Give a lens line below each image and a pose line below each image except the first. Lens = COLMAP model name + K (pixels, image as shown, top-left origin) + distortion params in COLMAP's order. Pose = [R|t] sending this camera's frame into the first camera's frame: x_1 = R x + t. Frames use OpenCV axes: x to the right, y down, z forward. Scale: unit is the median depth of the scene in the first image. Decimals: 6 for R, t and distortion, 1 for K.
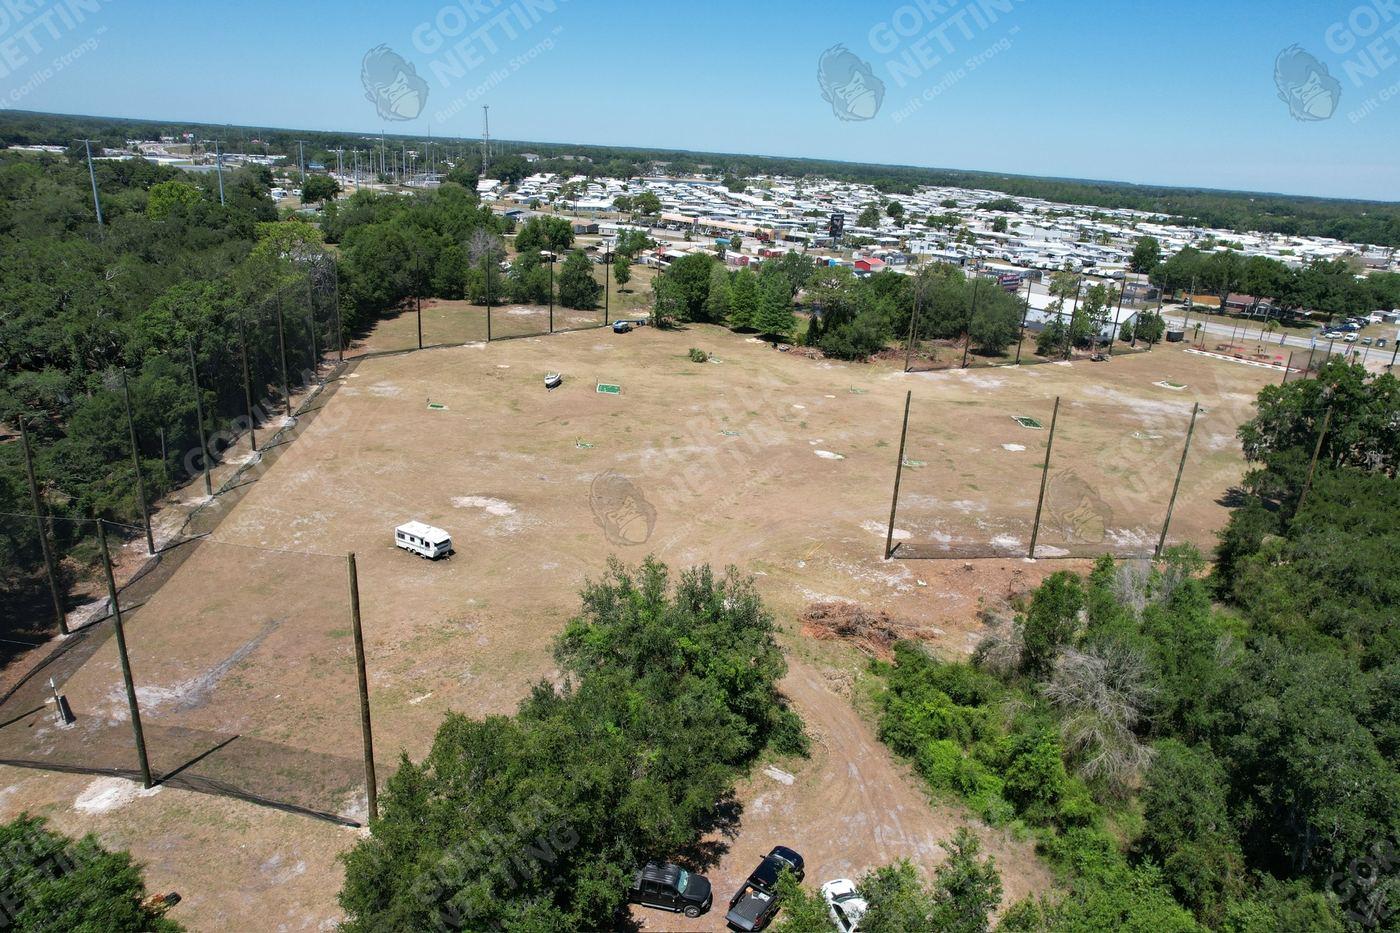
lens RADIAL K [[894.0, 0, 705.0], [0, 894.0, 466.1], [0, 0, 1]] dist [-0.079452, 0.072718]
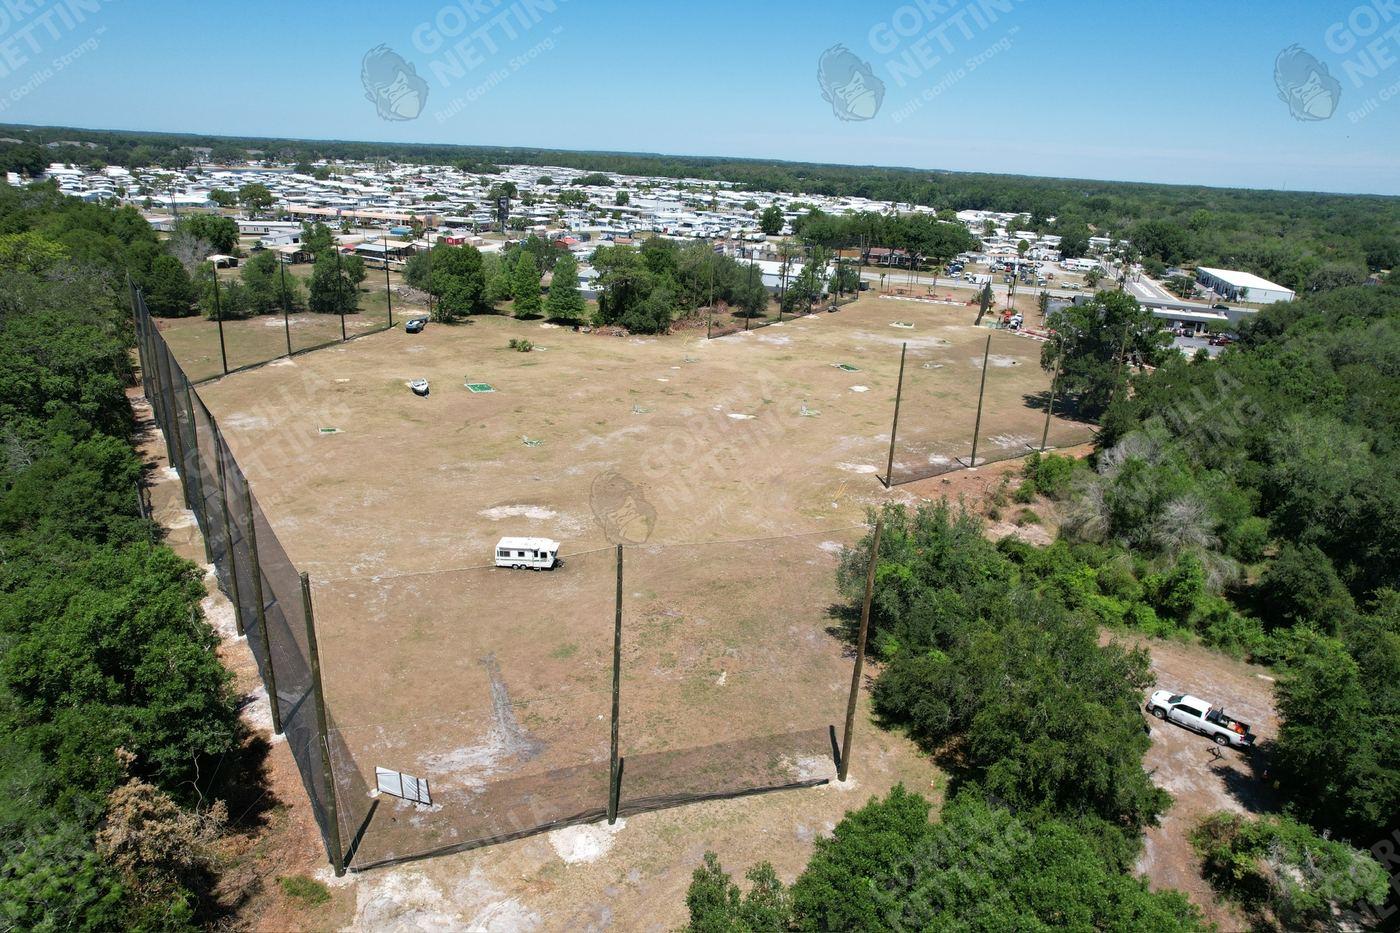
lens RADIAL K [[894.0, 0, 705.0], [0, 894.0, 466.1], [0, 0, 1]] dist [-0.079452, 0.072718]
pose [[0.884464, -0.171472, 0.433960, -0.255439], [0.161607, 0.985039, 0.059845, -0.016788], [-0.437729, 0.017200, 0.898942, 0.022373]]
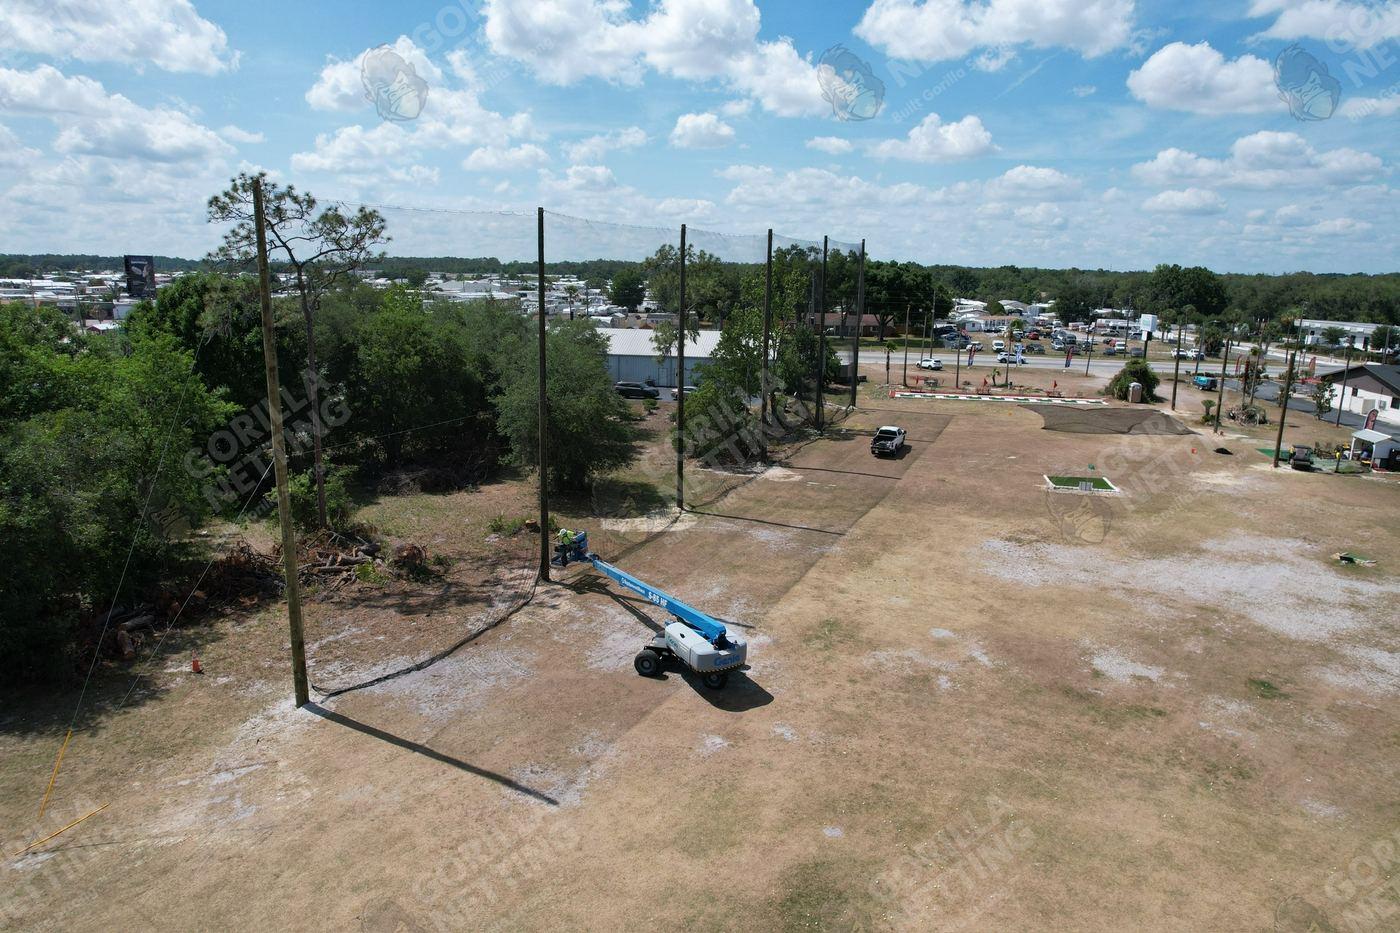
lens RADIAL K [[894.0, 0, 705.0], [0, 894.0, 466.1], [0, 0, 1]] dist [-0.079452, 0.072718]
pose [[0.805784, -0.178213, 0.564758, 0.160923], [0.233241, 0.972070, -0.026040, -0.112781], [-0.544344, 0.152708, 0.824845, 0.698254]]
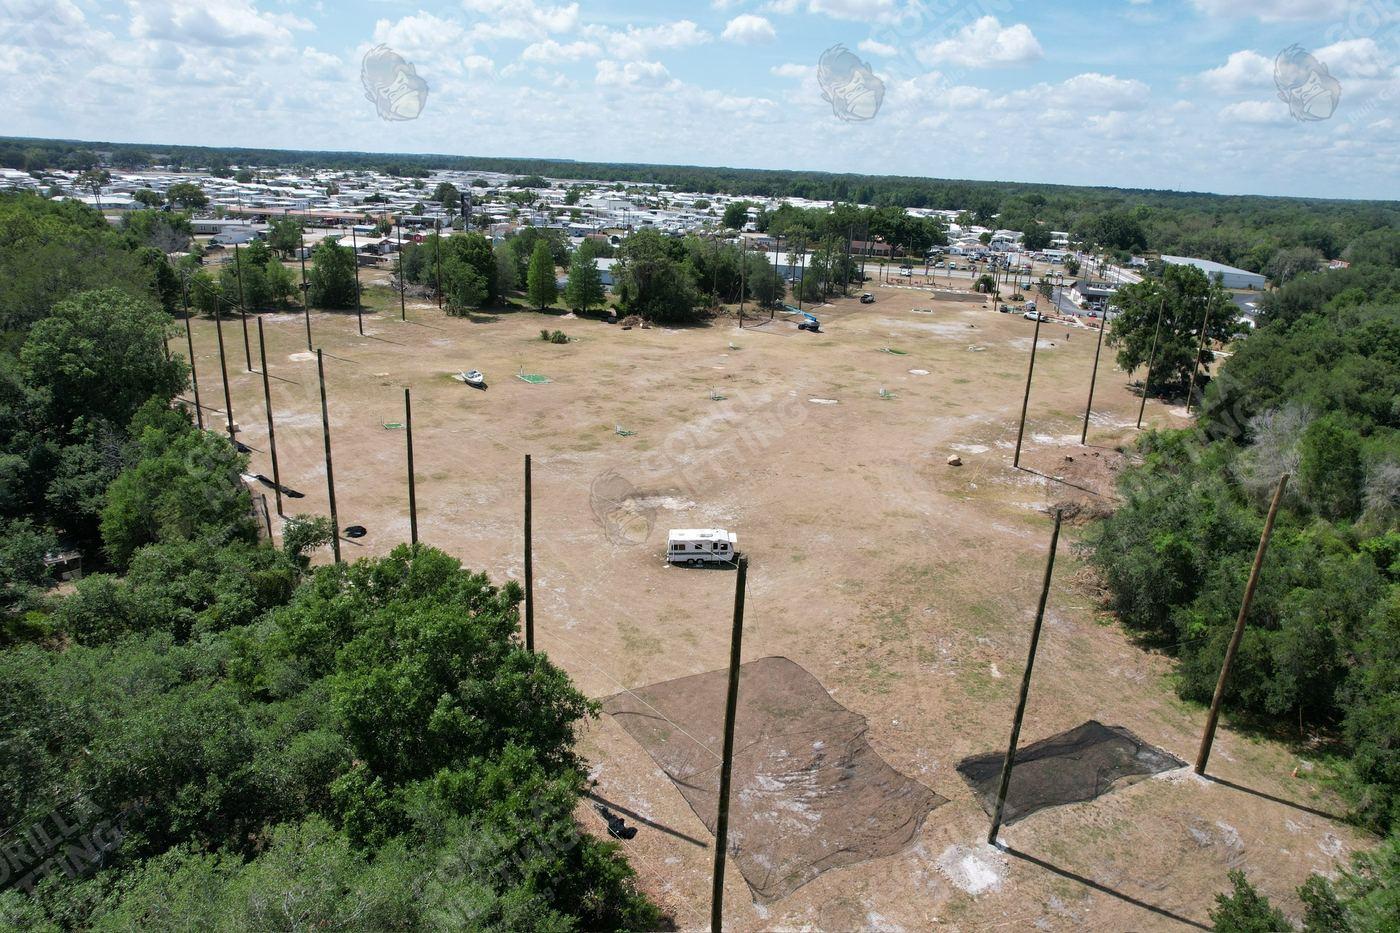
lens RADIAL K [[894.0, 0, 705.0], [0, 894.0, 466.1], [0, 0, 1]] dist [-0.079452, 0.072718]
pose [[0.837487, -0.197832, 0.509390, -0.342734], [0.189616, 0.979456, 0.068643, -0.023551], [-0.512505, 0.039101, 0.857794, 0.119843]]
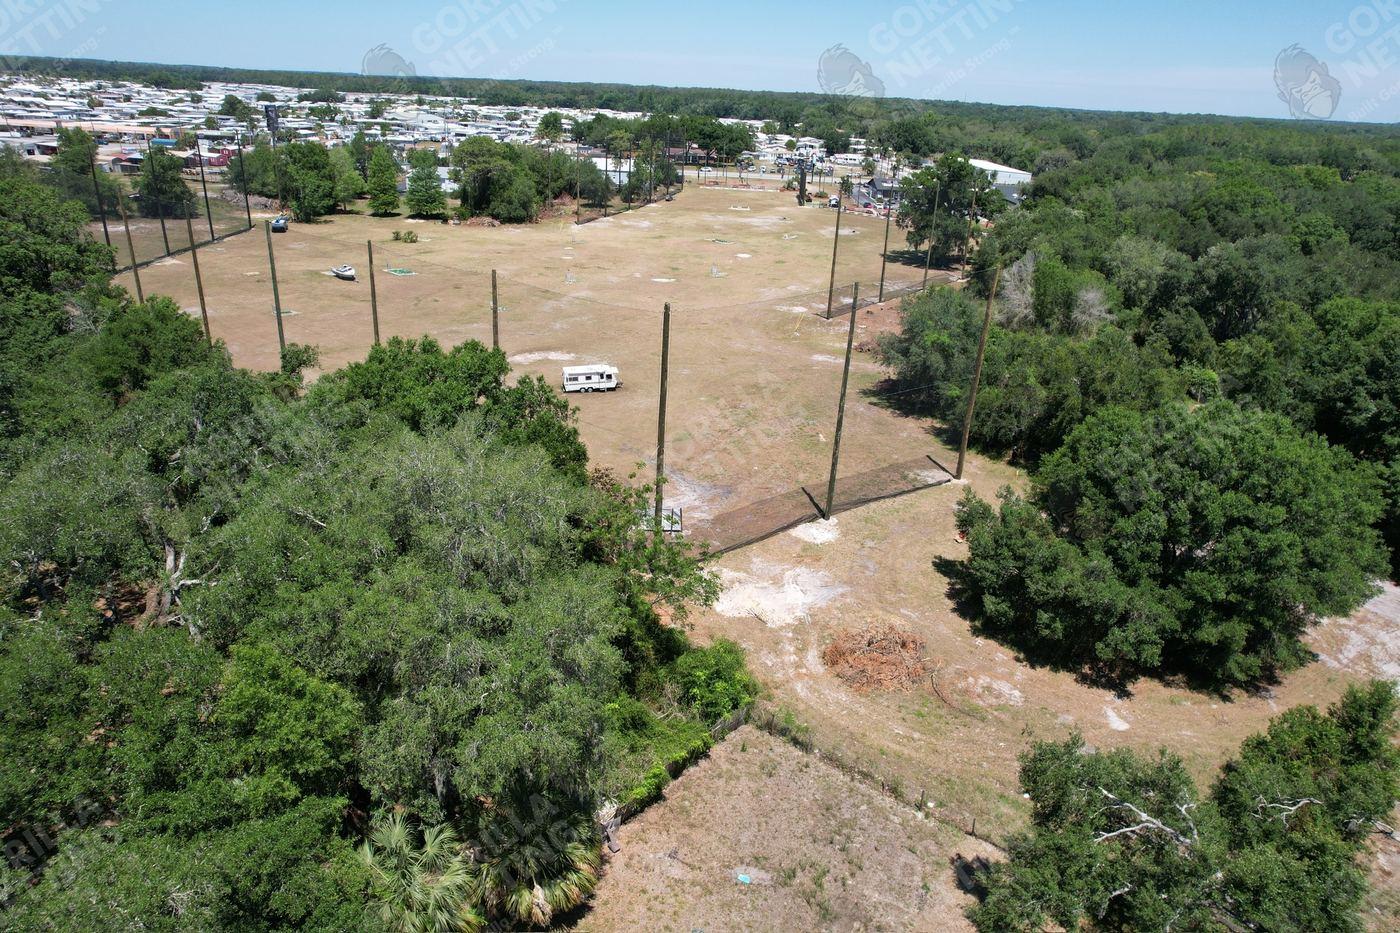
lens RADIAL K [[894.0, 0, 705.0], [0, 894.0, 466.1], [0, 0, 1]] dist [-0.079452, 0.072718]
pose [[0.706032, -0.304356, 0.639442, -0.435374], [0.234051, 0.952482, 0.194929, 0.003504], [-0.668385, 0.012036, 0.743718, 0.052513]]
